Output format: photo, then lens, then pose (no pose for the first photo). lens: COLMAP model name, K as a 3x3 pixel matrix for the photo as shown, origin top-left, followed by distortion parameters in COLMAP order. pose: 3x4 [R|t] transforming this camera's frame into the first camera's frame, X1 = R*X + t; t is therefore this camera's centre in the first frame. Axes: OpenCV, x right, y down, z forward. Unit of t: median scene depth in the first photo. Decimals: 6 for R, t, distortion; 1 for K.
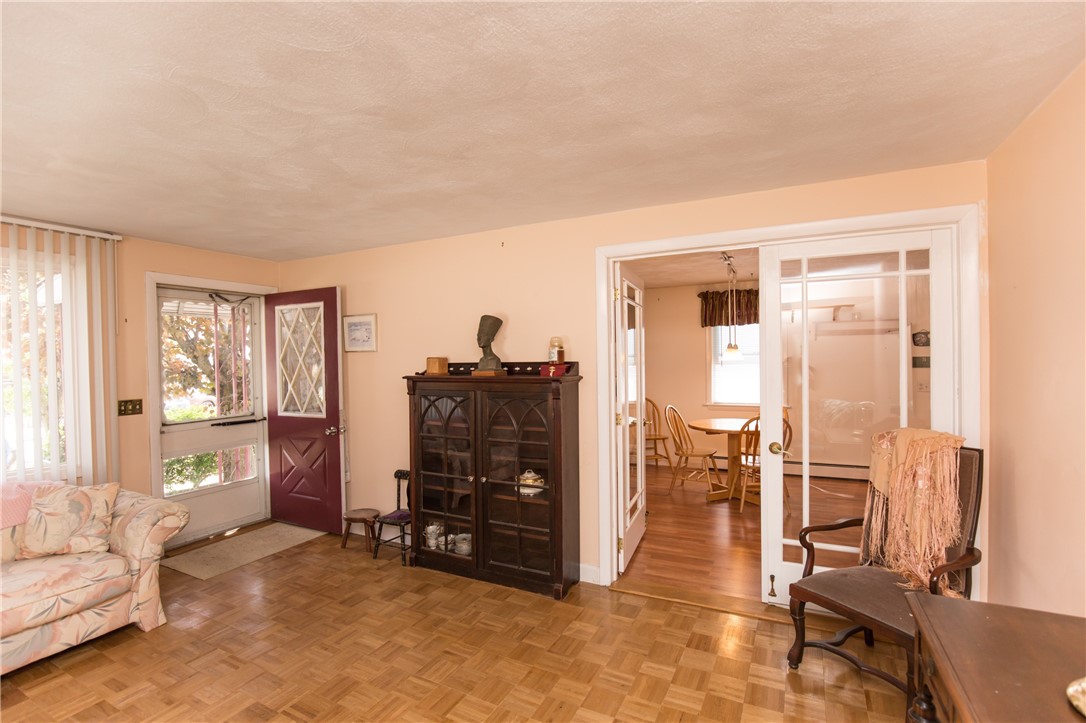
lens RADIAL K [[495.8, 0, 543.0], [0, 495.8, 361.5], [0, 0, 1]] dist [-0.037407, 0.000393]
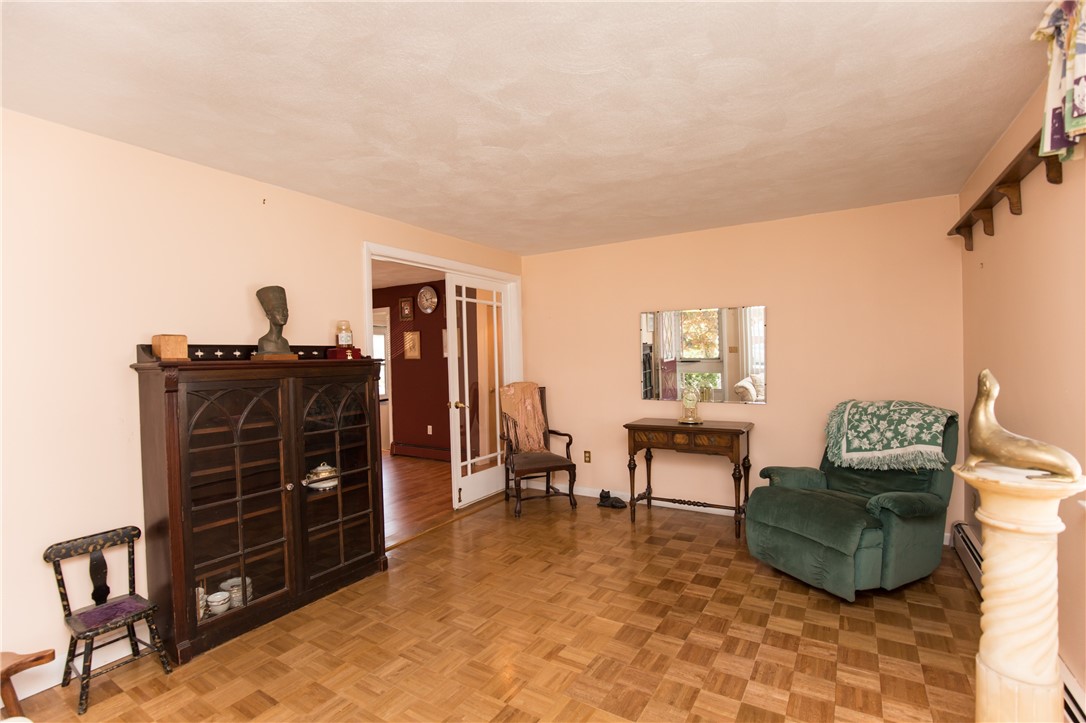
lens RADIAL K [[495.8, 0, 543.0], [0, 495.8, 361.5], [0, 0, 1]] dist [-0.037407, 0.000393]
pose [[0.099732, -0.000666, 0.995014, -0.931988], [0.026169, 0.999656, -0.001953, 0.045794], [-0.994670, 0.026233, 0.099715, 0.518816]]
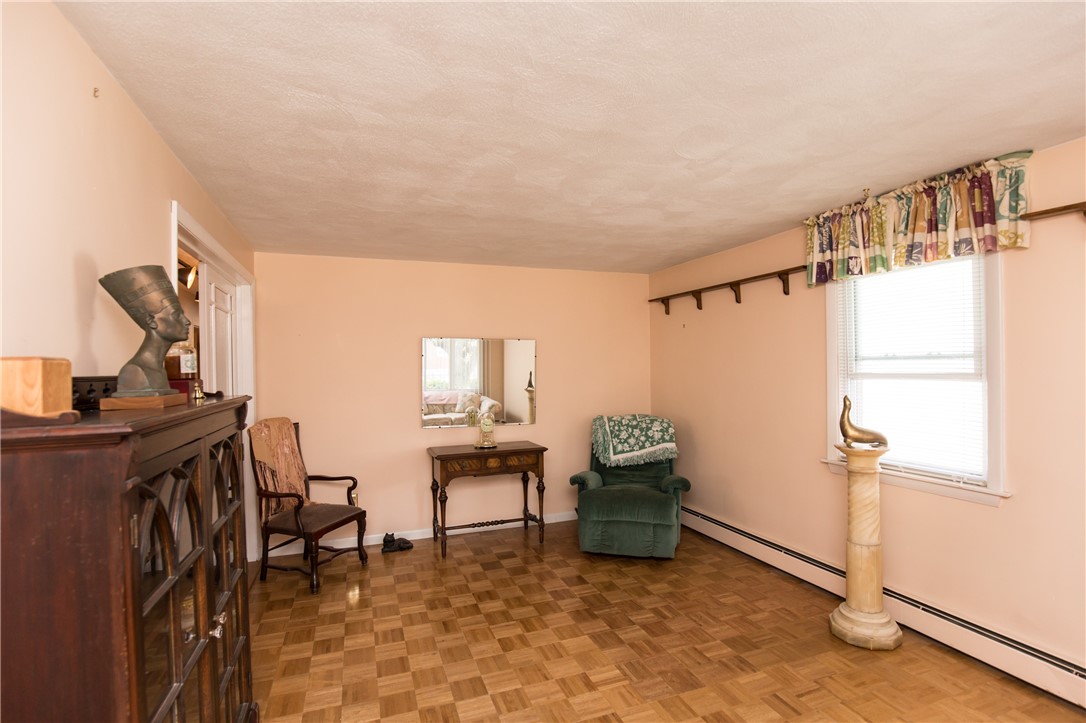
lens RADIAL K [[510.5, 0, 543.0], [0, 510.5, 361.5], [0, 0, 1]] dist [-0.043004, 0.000117]
pose [[-0.723069, 0.027646, 0.690223, -0.701868], [0.025325, 0.999588, -0.013507, 0.003086], [-0.690312, 0.007713, -0.723471, 1.152955]]
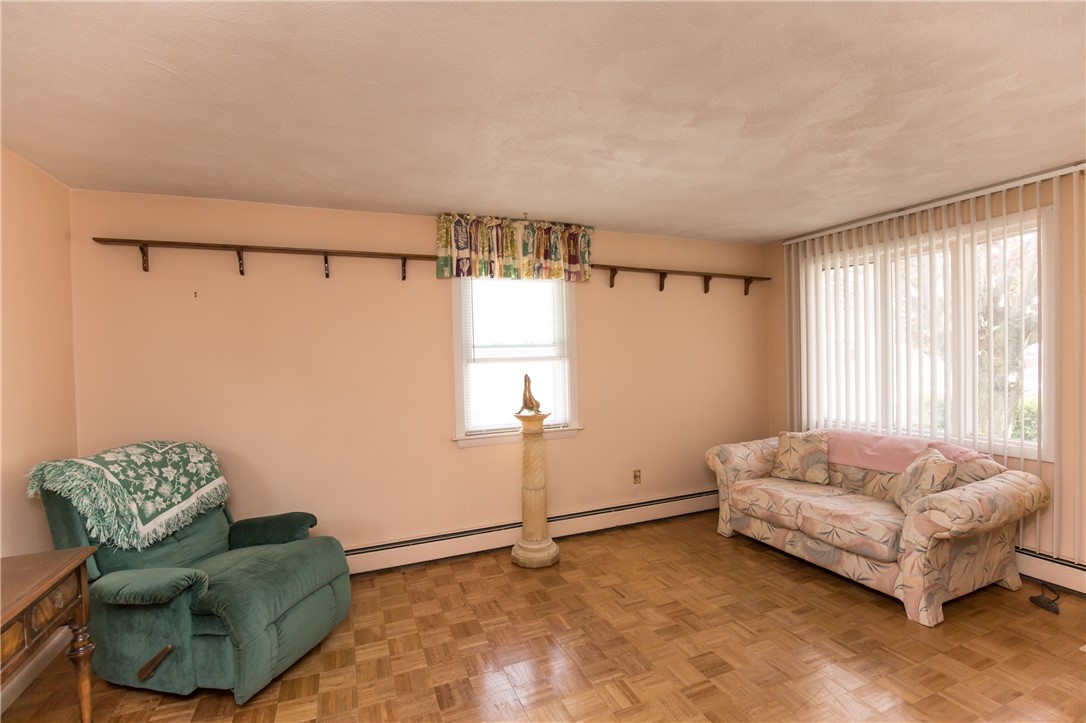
lens RADIAL K [[472.4, 0, 538.9], [0, 472.4, 372.6], [0, 0, 1]] dist [-0.036718, 0.000011]
pose [[-0.659181, 0.050061, -0.750316, 0.245331], [0.030030, 0.998738, 0.040252, 0.020305], [0.751384, 0.004001, -0.659853, 0.857466]]
